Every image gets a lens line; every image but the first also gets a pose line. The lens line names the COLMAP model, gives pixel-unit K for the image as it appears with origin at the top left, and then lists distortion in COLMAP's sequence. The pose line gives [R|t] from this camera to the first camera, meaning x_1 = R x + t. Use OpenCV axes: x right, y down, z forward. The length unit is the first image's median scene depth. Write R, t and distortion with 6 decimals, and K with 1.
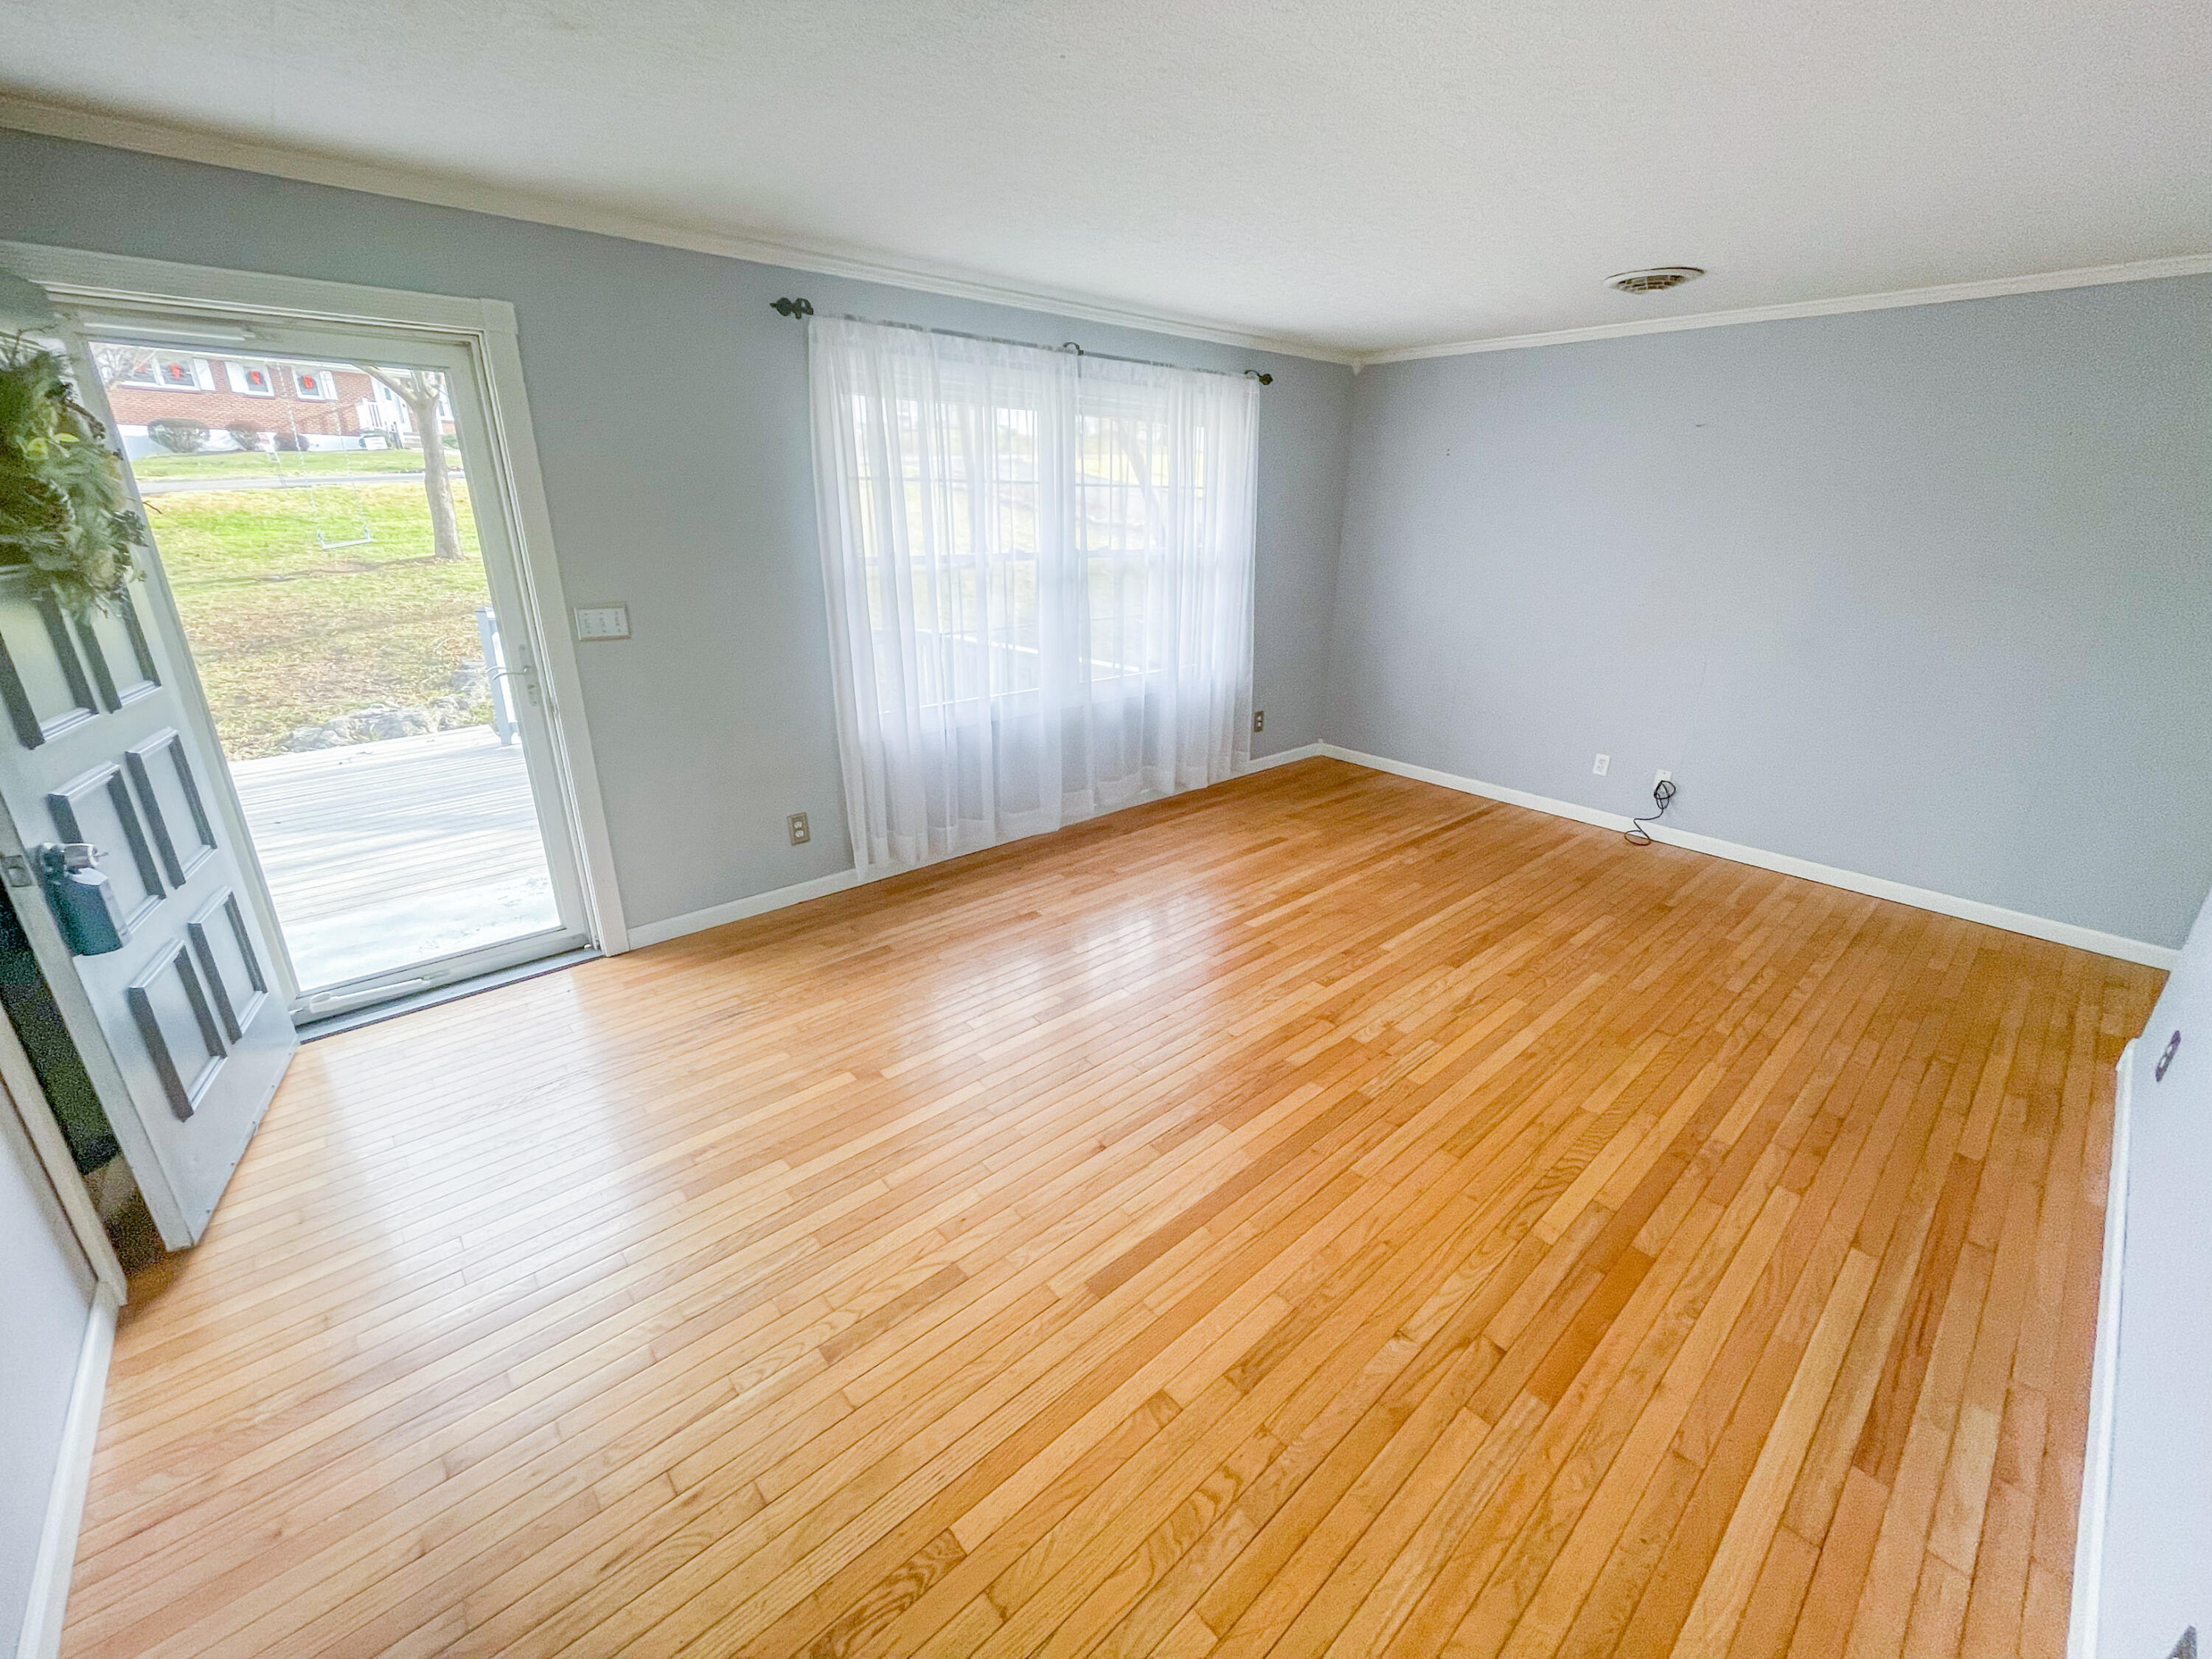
lens RADIAL K [[890.9, 0, 1104.3], [0, 890.9, 820.2], [0, 0, 1]] dist [-0.002975, -0.000070]
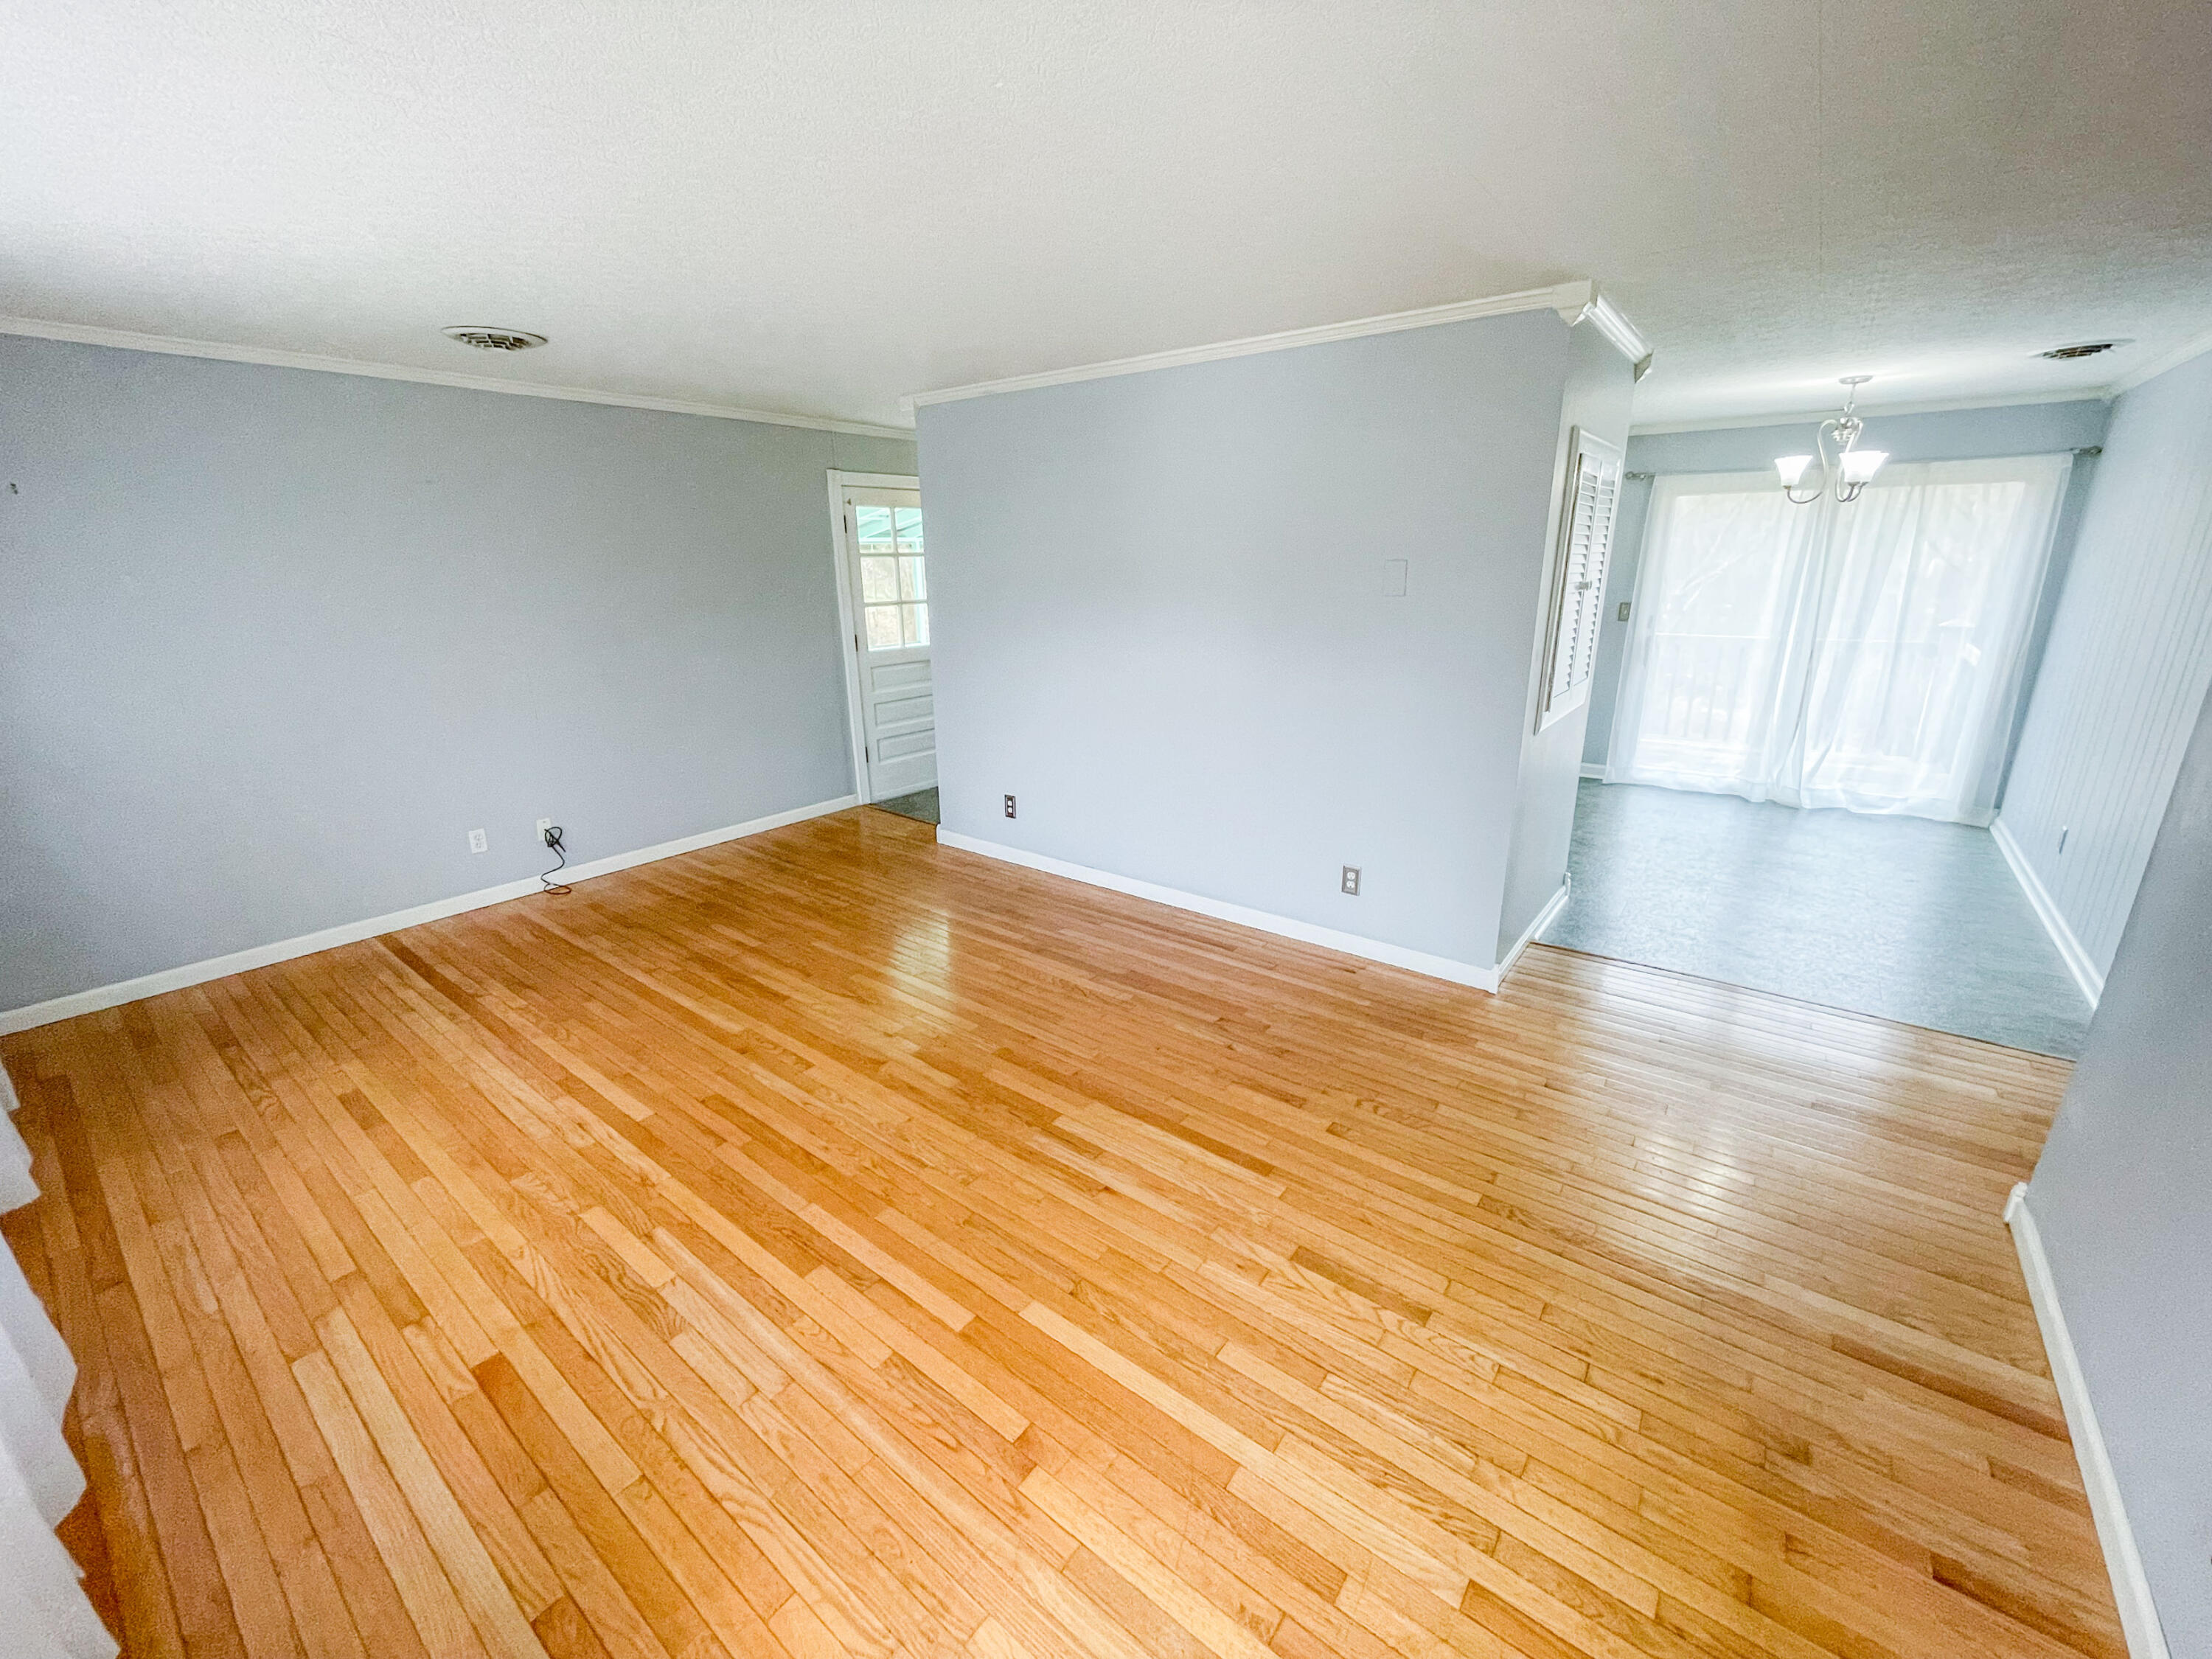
lens RADIAL K [[890.9, 0, 1104.3], [0, 890.9, 820.2], [0, 0, 1]] dist [-0.002975, -0.000070]
pose [[-0.189175, -0.292610, 0.937333, -0.583838], [0.341192, 0.875505, 0.342169, -0.244906], [-0.920761, 0.384540, -0.065787, 0.641413]]
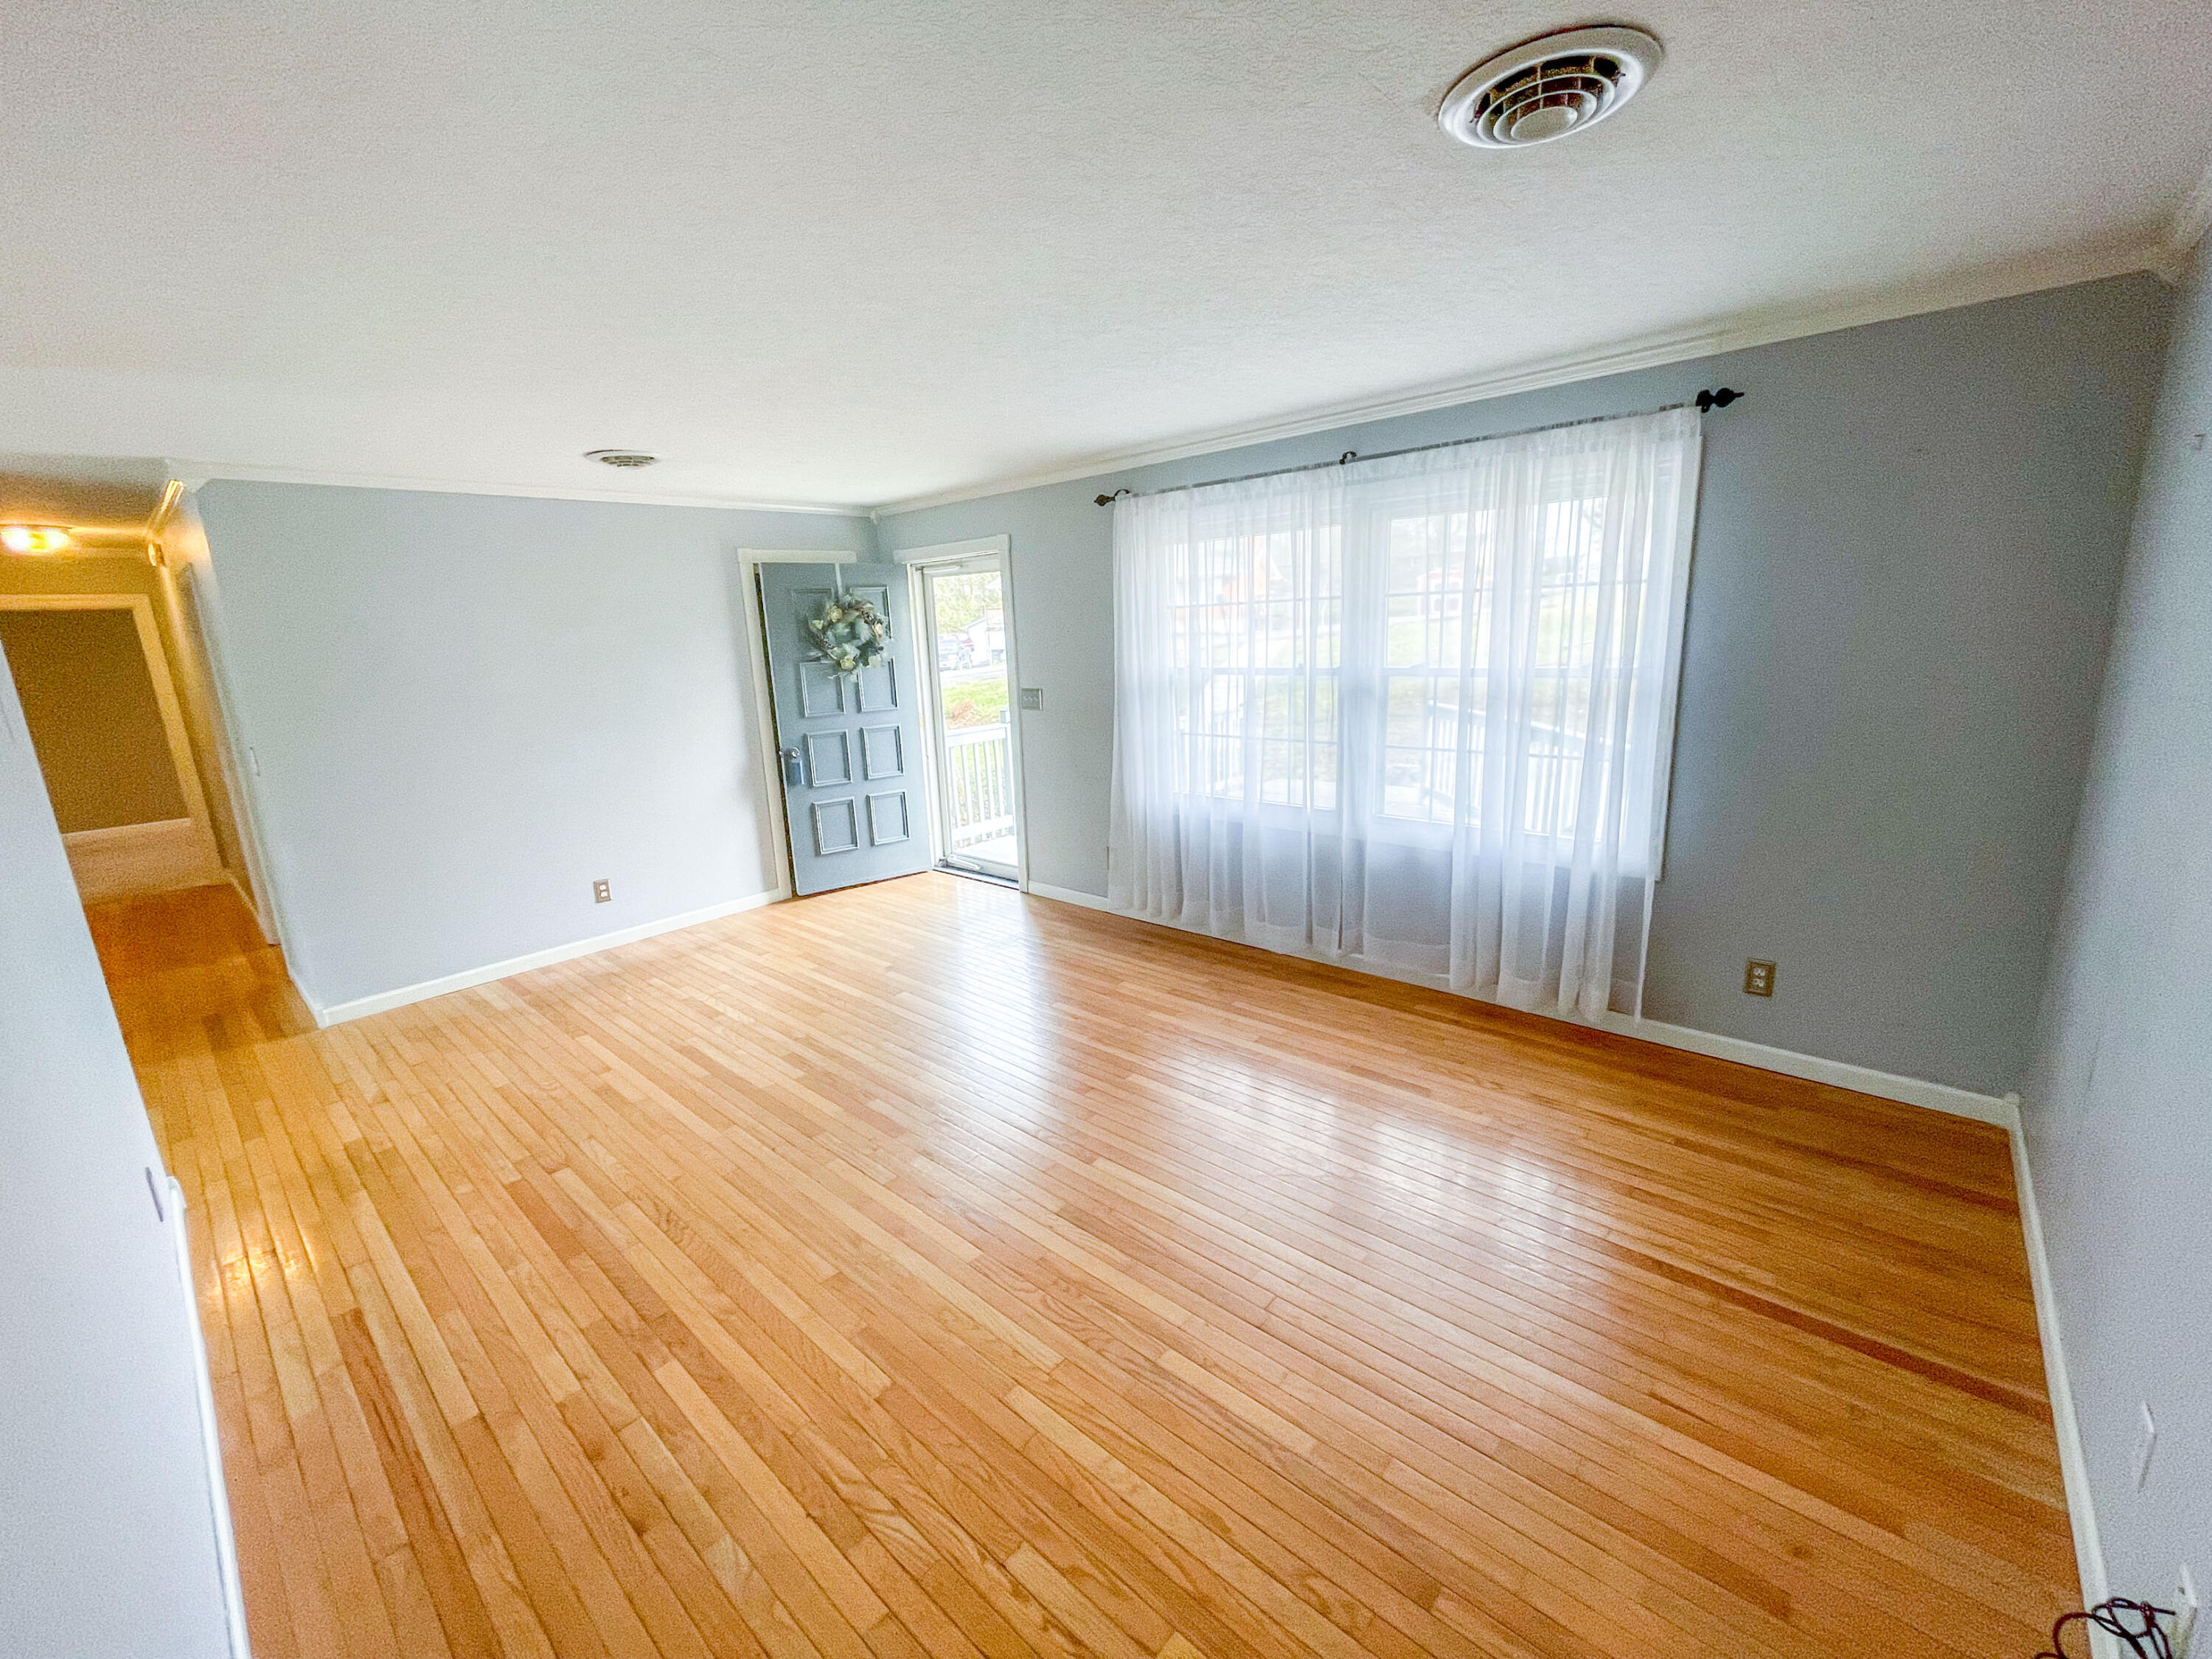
lens RADIAL K [[890.9, 0, 1104.3], [0, 890.9, 820.2], [0, 0, 1]] dist [-0.002975, -0.000070]
pose [[0.118375, 0.199200, -0.972783, 1.063804], [-0.292446, 0.943213, 0.157558, -0.282247], [0.948927, 0.265836, 0.169908, 0.809171]]
